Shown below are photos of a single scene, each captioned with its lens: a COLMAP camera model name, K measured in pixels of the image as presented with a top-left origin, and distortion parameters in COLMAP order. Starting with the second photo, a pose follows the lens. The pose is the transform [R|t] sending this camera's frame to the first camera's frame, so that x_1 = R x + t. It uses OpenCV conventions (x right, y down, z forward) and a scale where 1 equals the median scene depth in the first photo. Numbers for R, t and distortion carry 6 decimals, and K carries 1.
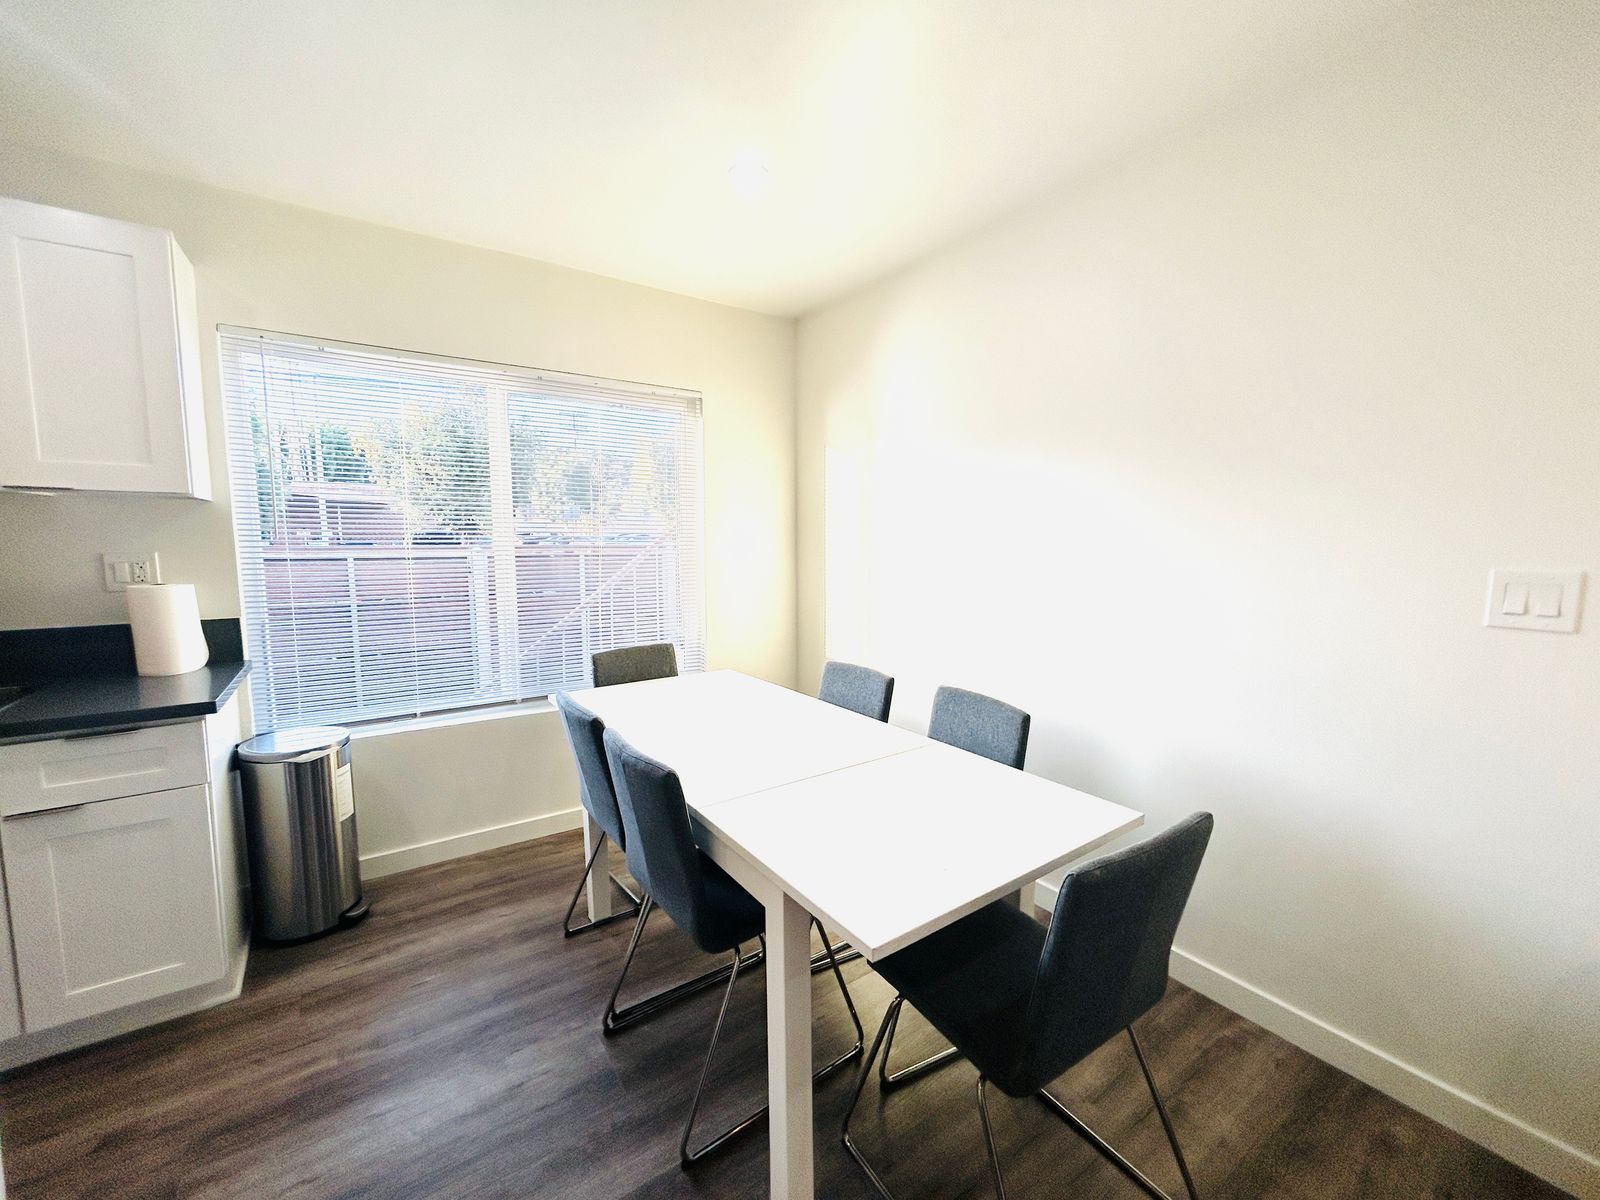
lens RADIAL K [[648.2, 0, 807.2], [0, 648.2, 601.1], [0, 0, 1]] dist [-0.004087, 0.002380]
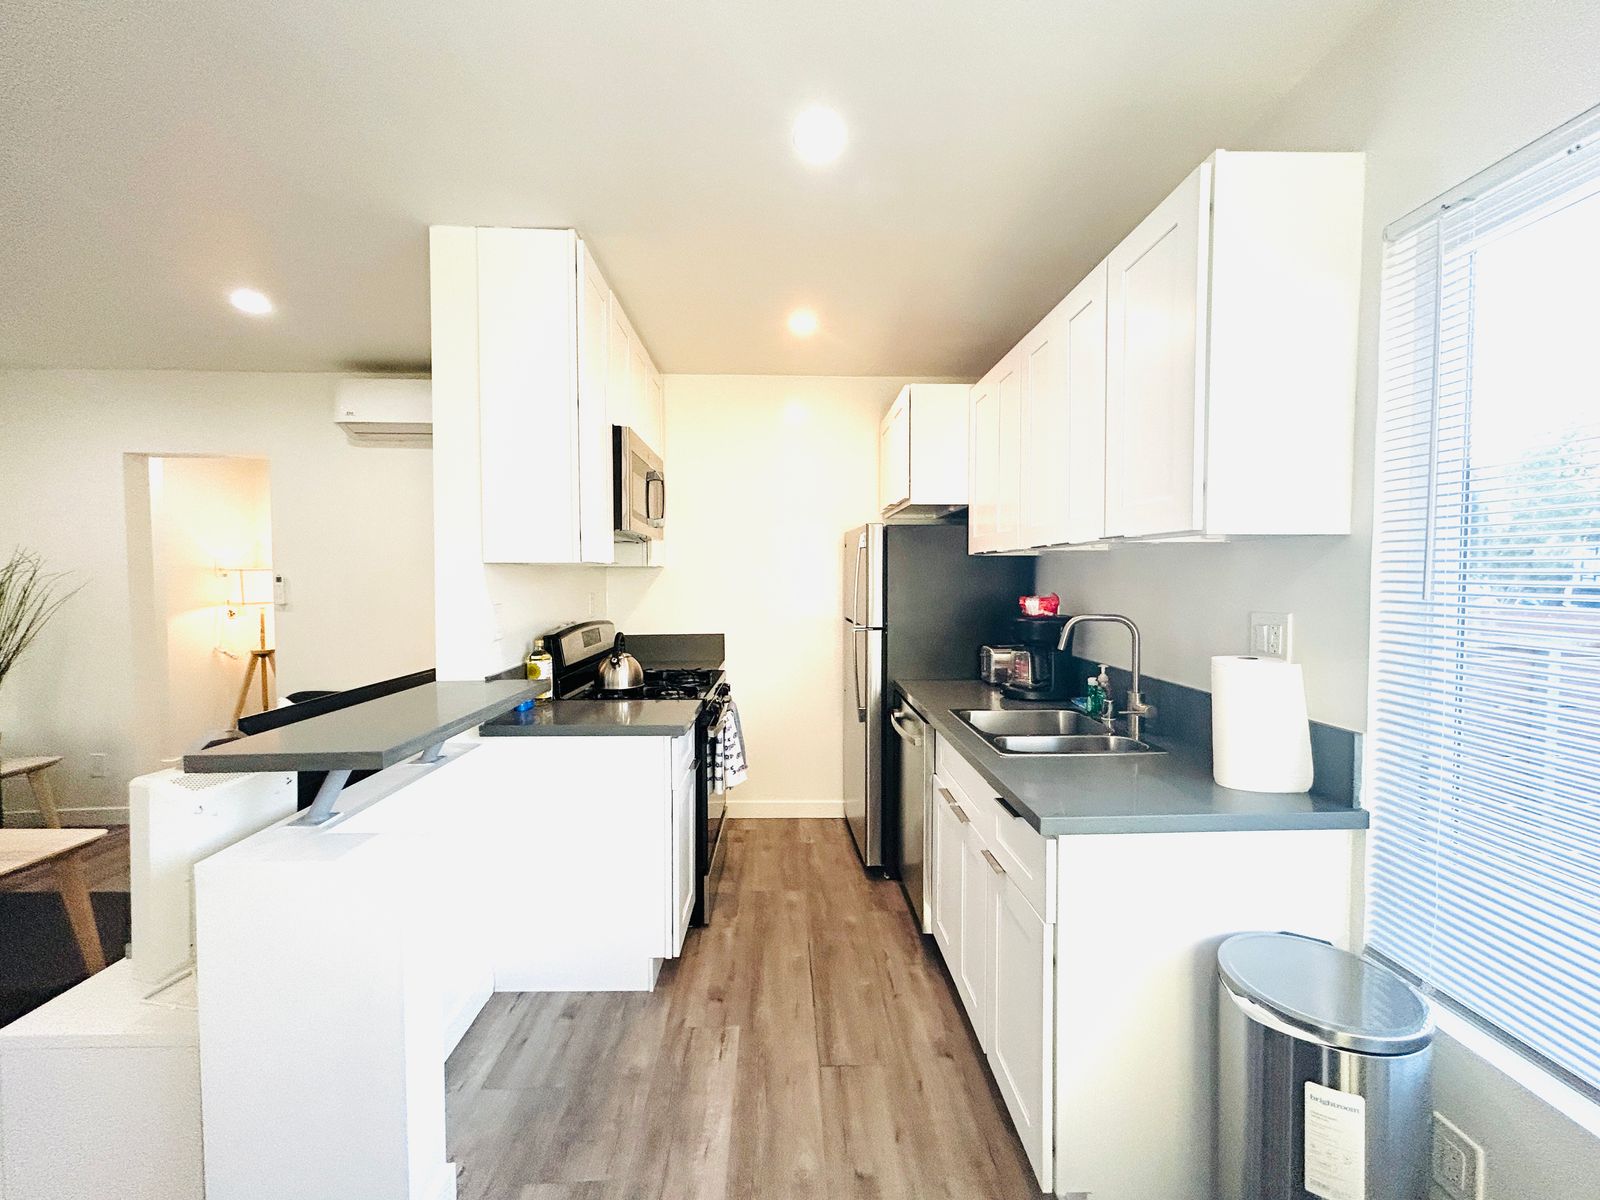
lens RADIAL K [[648.2, 0, 802.5], [0, 648.2, 599.1], [0, 0, 1]] dist [-0.004087, 0.002380]
pose [[-0.542958, 0.025182, -0.839382, -0.130839], [-0.088717, 0.992237, 0.087155, -0.101249], [0.835061, 0.121789, -0.536508, 0.902882]]
